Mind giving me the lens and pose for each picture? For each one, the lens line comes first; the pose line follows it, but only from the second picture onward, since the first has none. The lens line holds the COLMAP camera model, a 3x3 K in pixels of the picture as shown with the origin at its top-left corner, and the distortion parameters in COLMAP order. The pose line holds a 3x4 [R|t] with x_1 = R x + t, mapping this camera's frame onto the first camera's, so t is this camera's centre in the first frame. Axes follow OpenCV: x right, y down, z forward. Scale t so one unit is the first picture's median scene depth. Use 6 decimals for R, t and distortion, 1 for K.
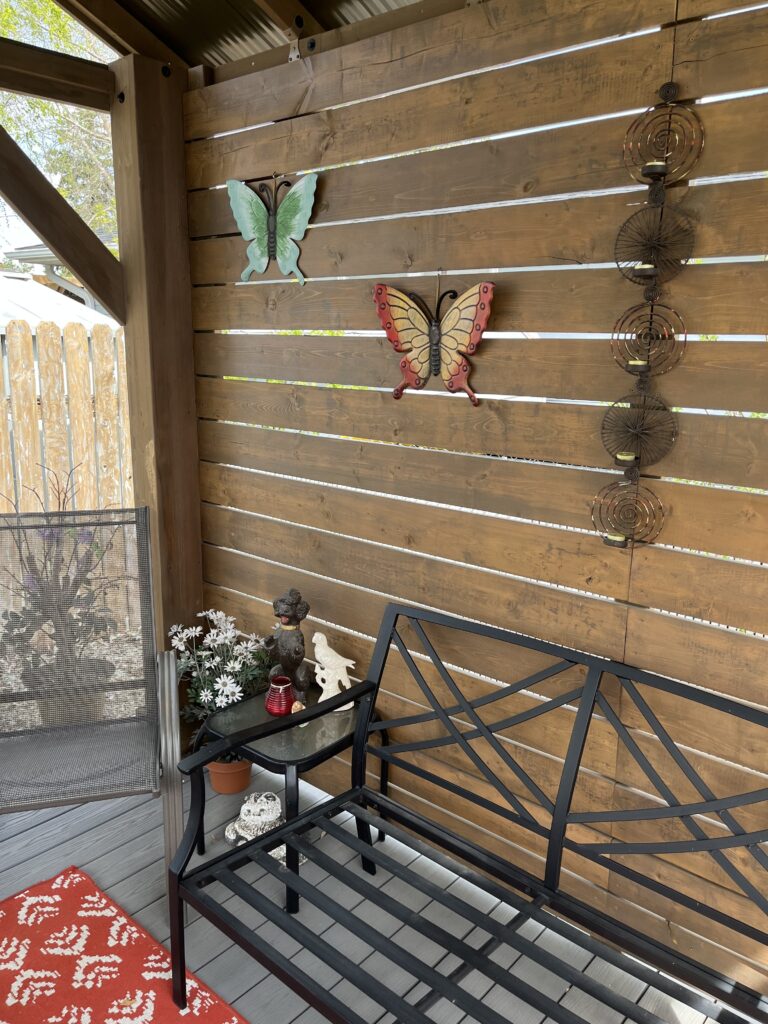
lens RADIAL K [[778.2, 0, 384.7], [0, 778.2, 508.3], [0, 0, 1]] dist [0.059697, -0.093208]
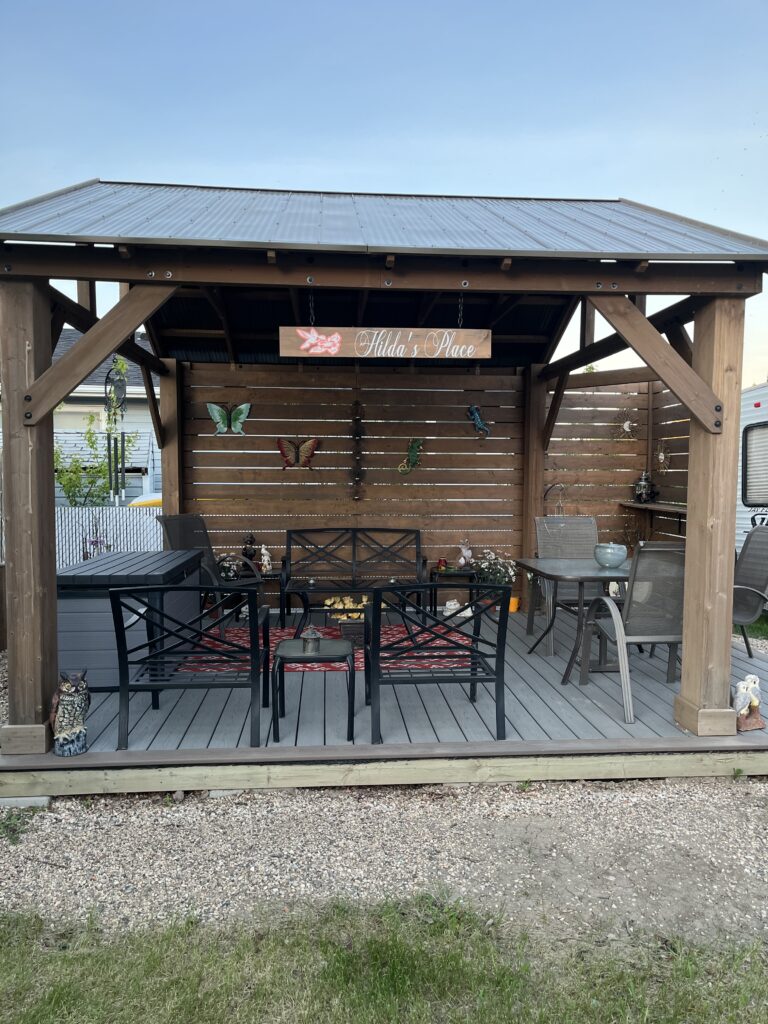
lens RADIAL K [[778.2, 0, 392.8], [0, 778.2, 512.6], [0, 0, 1]] dist [0.059697, -0.093208]
pose [[0.698951, -0.041088, 0.713988, -2.265133], [0.158945, 0.982304, -0.099069, 0.494247], [-0.697283, 0.182730, 0.693113, -1.809713]]
